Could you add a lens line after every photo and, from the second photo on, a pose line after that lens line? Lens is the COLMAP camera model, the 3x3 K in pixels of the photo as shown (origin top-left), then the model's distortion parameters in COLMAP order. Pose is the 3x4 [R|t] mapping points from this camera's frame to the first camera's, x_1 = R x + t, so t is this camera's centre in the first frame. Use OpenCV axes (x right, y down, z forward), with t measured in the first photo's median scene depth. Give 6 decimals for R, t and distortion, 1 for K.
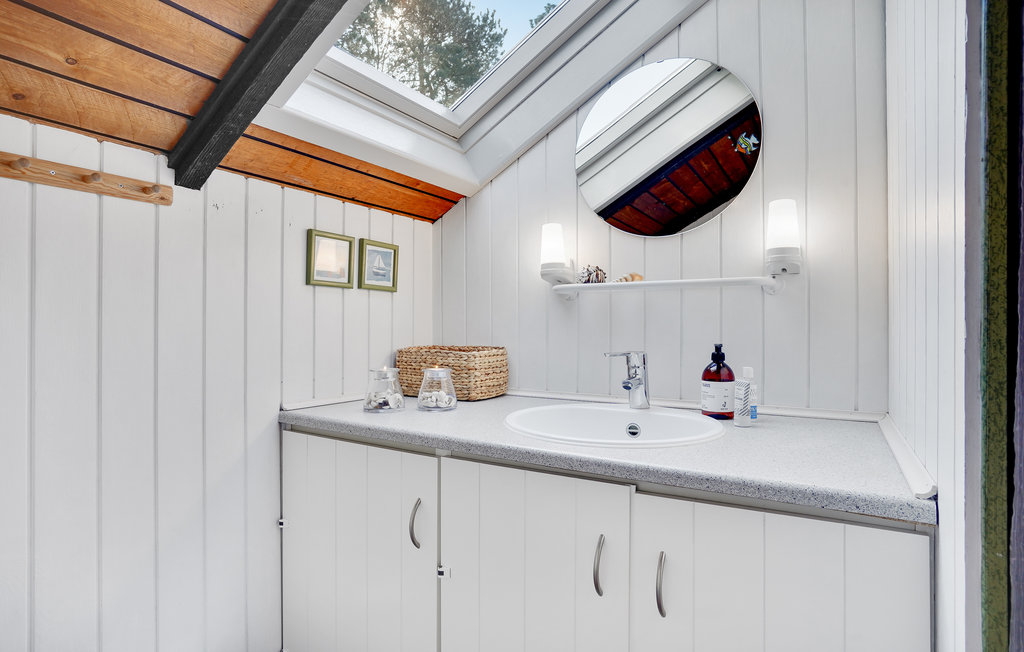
lens RADIAL K [[544.9, 0, 512.2], [0, 544.9, 322.0], [0, 0, 1]] dist [-0.018421, 0.008404]
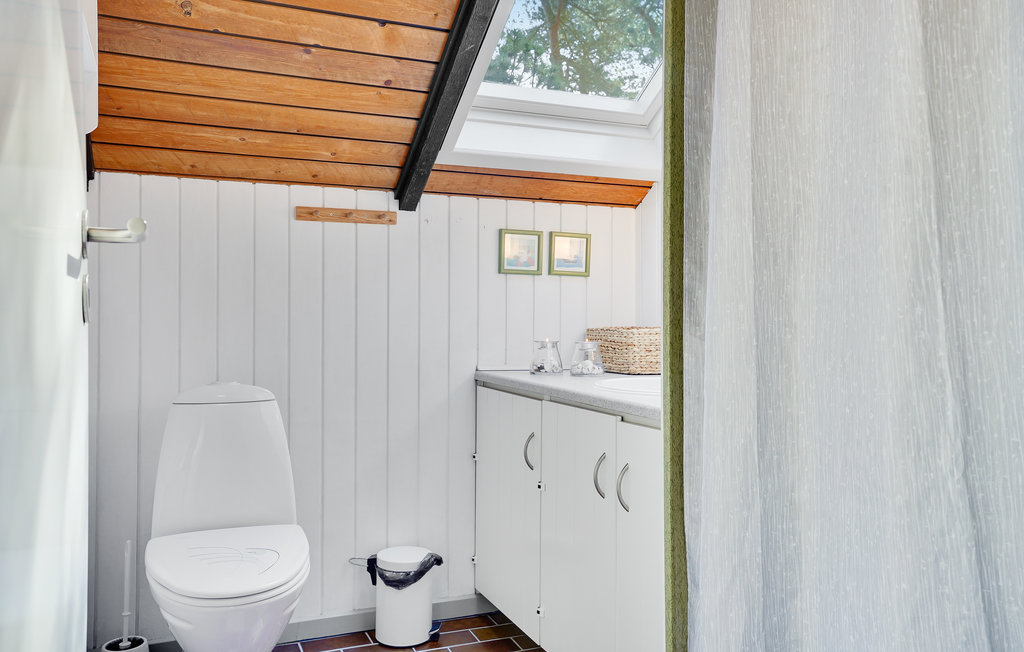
lens RADIAL K [[827.5, 0, 513.0], [0, 827.5, 324.8], [0, 0, 1]] dist [0.002622, -0.002543]
pose [[0.804886, 0.006662, -0.593392, 0.816485], [-0.004180, 0.999976, 0.005557, 0.042031], [0.593414, -0.001993, 0.804895, -0.541600]]
